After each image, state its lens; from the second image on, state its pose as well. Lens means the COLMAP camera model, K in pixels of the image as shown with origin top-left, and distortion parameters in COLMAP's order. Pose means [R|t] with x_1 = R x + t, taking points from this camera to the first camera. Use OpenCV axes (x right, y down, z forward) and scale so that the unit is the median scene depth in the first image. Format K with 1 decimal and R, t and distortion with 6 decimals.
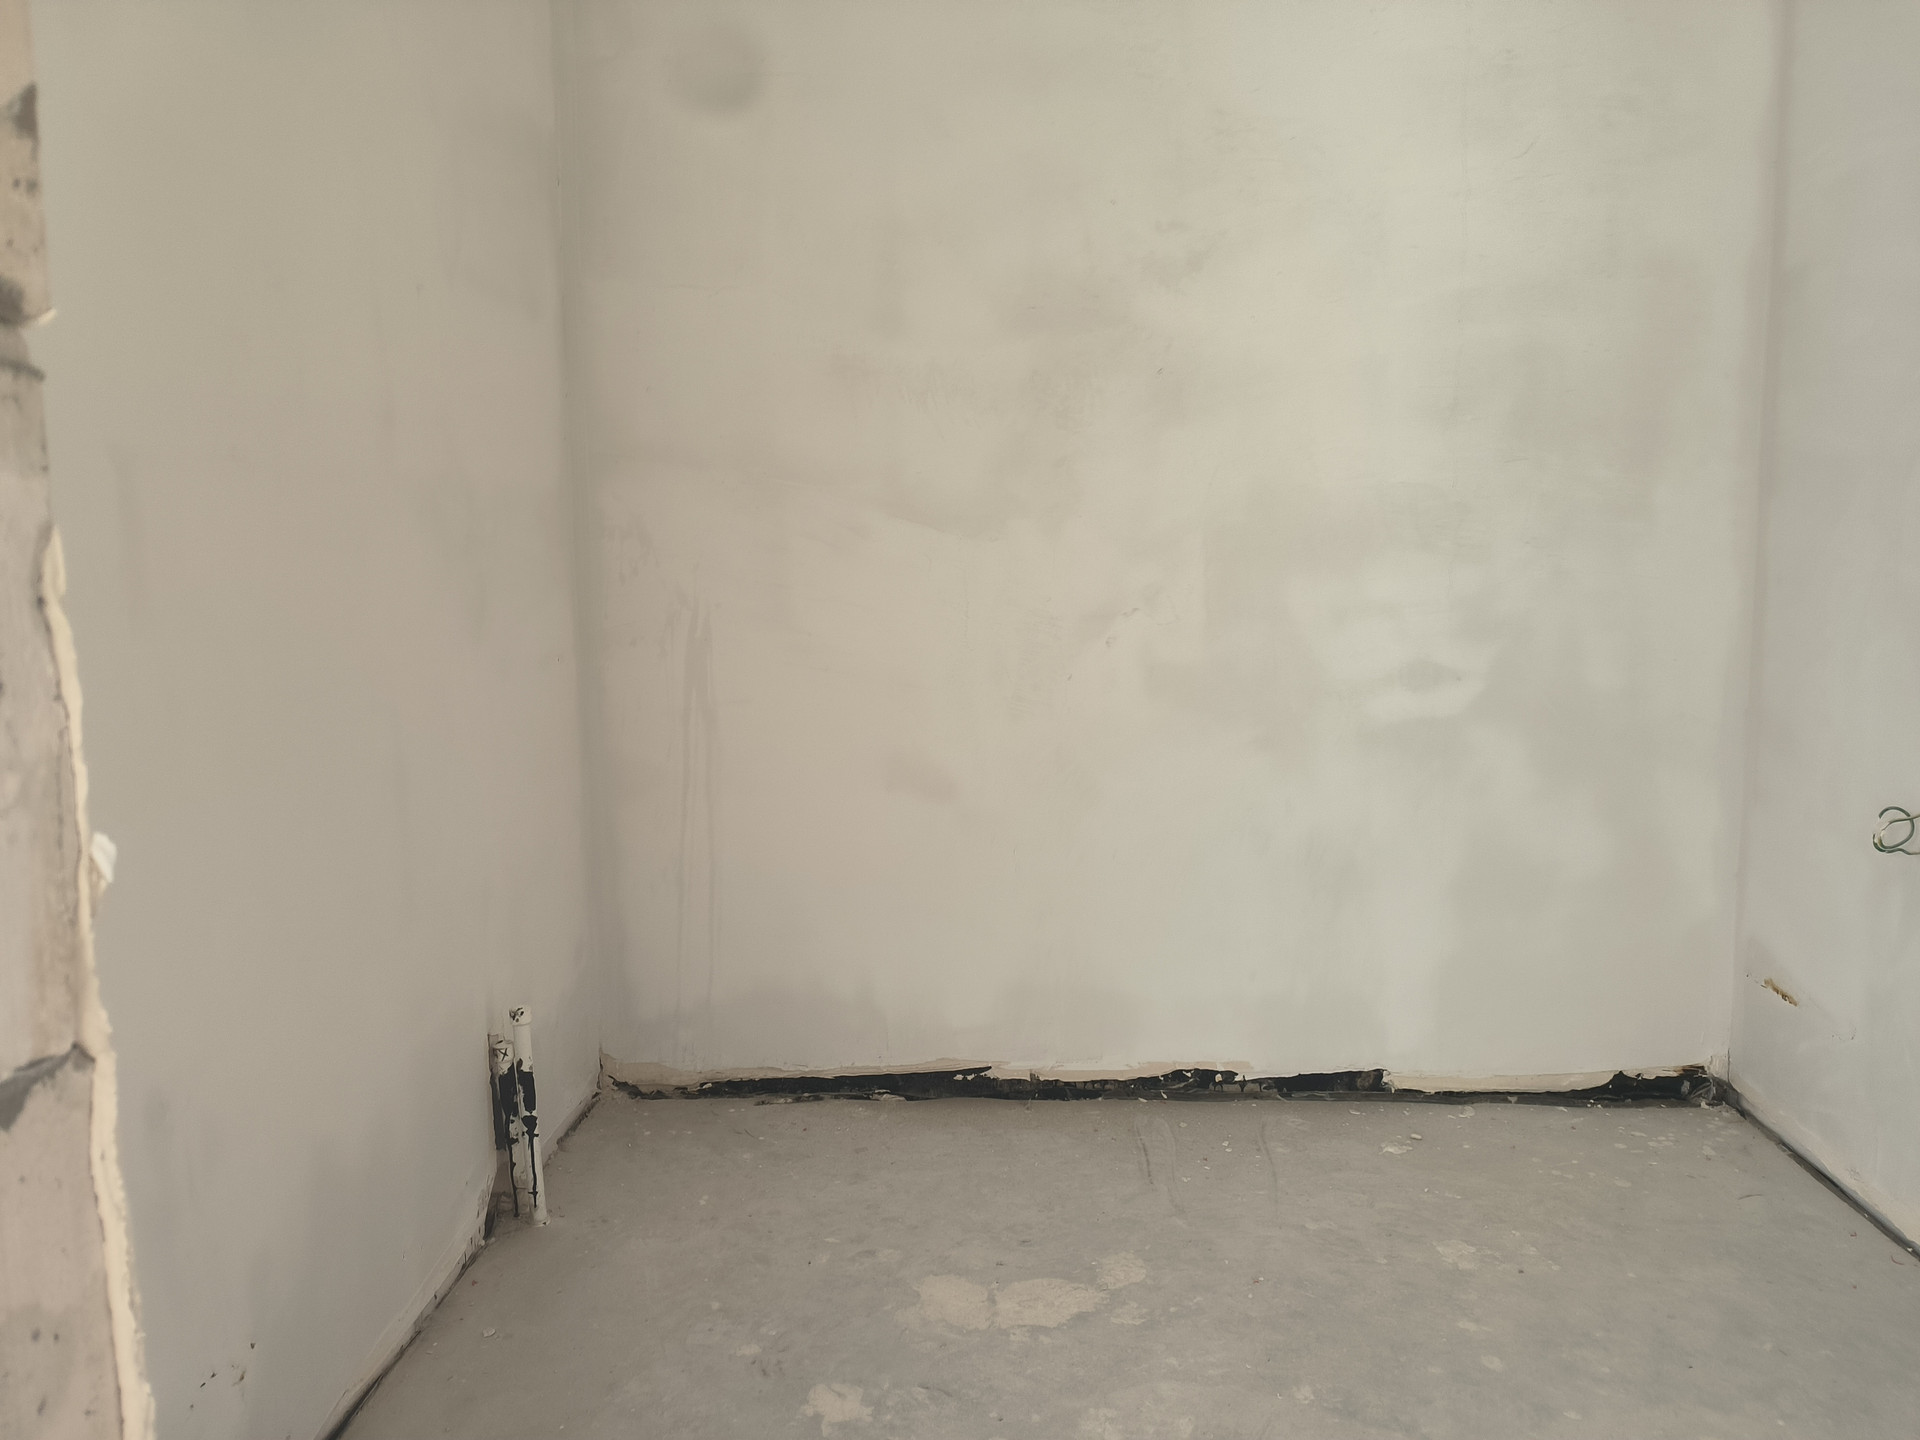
lens RADIAL K [[1323.0, 0, 951.5], [0, 1323.0, 710.8], [0, 0, 1]] dist [0.041621, -0.030272]
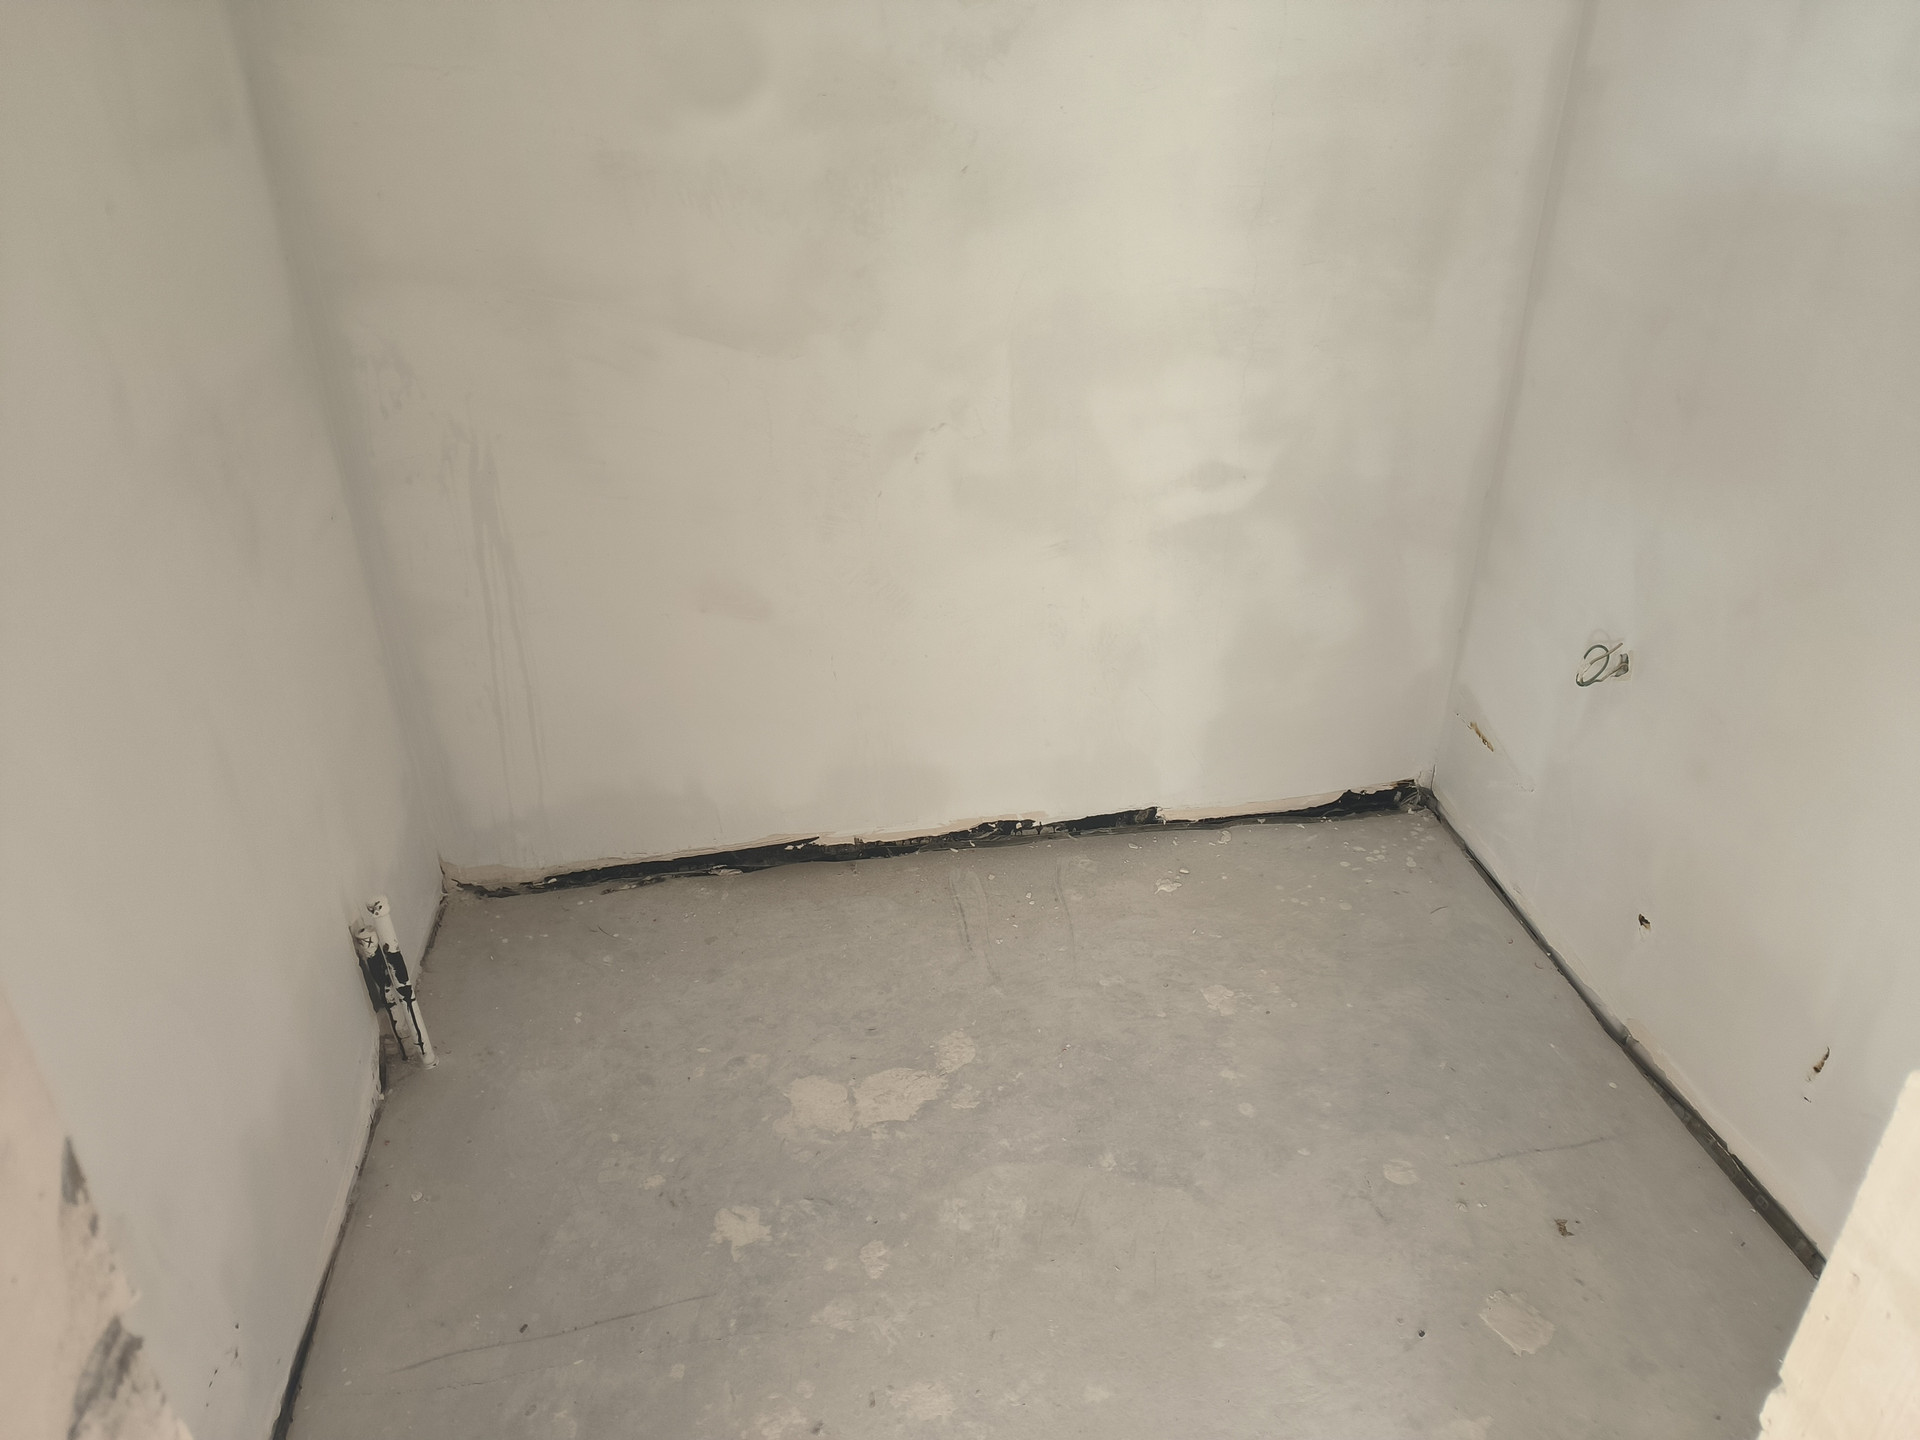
lens RADIAL K [[1323.0, 0, 951.5], [0, 1323.0, 710.8], [0, 0, 1]] dist [0.041621, -0.030272]
pose [[0.981023, -0.087991, 0.172777, -0.046299], [0.016704, 0.926139, 0.376813, -0.264808], [-0.193171, -0.366776, 0.910033, 0.021980]]
